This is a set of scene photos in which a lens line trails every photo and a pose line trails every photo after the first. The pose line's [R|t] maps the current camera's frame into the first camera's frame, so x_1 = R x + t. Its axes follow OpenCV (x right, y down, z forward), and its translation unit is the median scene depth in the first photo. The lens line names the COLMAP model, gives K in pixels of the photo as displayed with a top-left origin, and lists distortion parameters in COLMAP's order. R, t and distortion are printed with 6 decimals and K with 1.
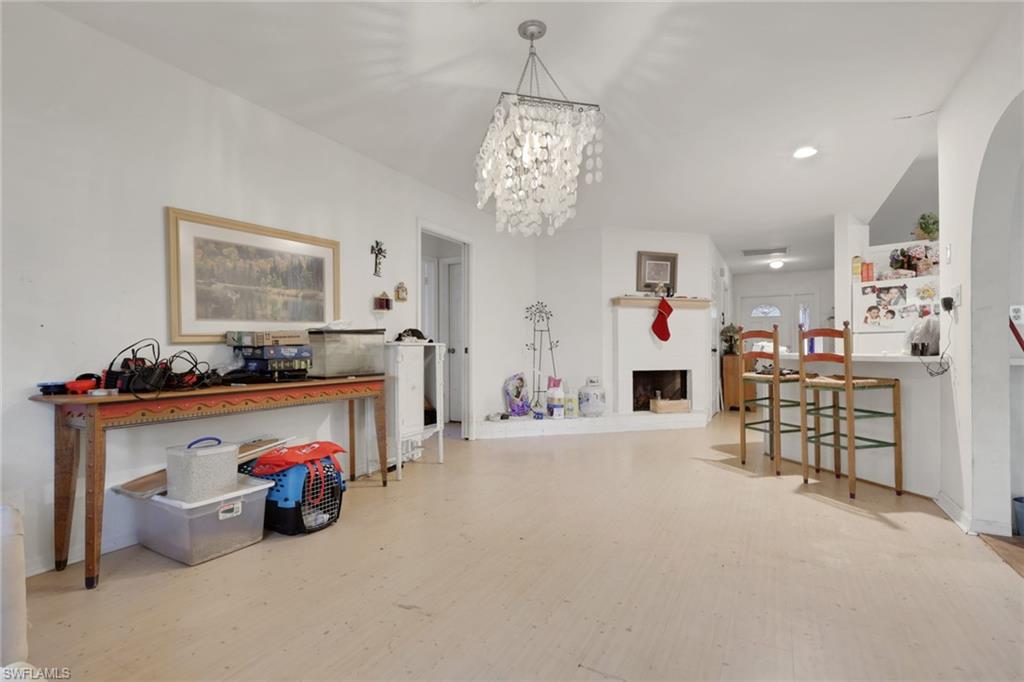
lens RADIAL K [[486.6, 0, 518.3], [0, 486.6, 352.0], [0, 0, 1]] dist [0.002564, 0.000439]
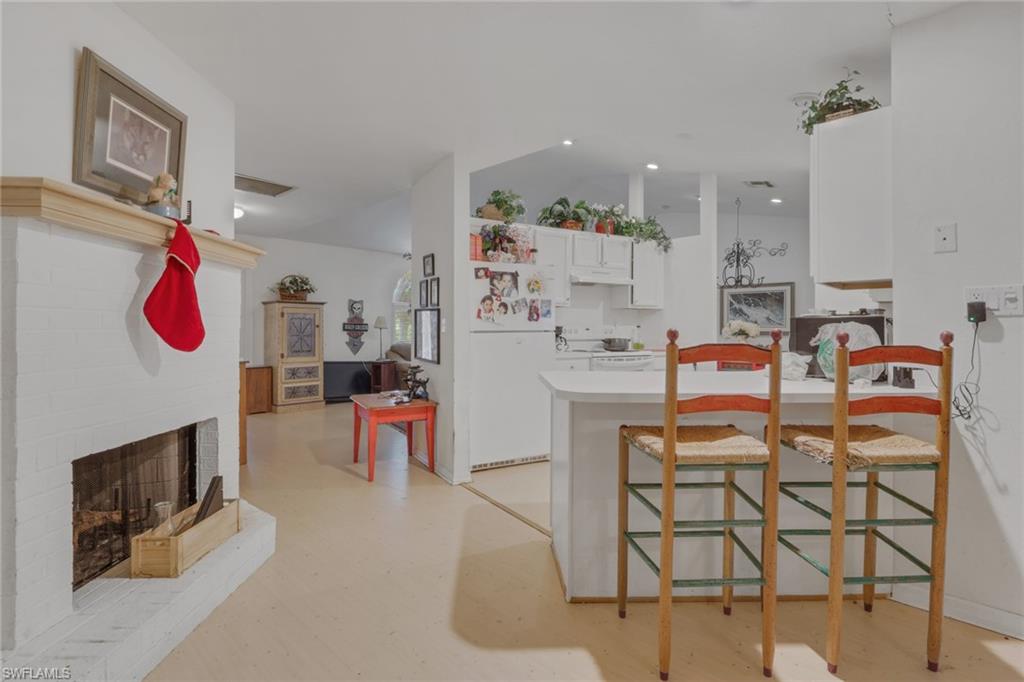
lens RADIAL K [[491.4, 0, 512.2], [0, 491.4, 331.7], [0, 0, 1]] dist [0.000266, -0.000075]
pose [[0.264980, 0.003333, 0.964248, 0.027213], [-0.001379, 0.999994, -0.003078, -0.037733], [-0.964253, -0.000514, 0.264983, 0.769061]]
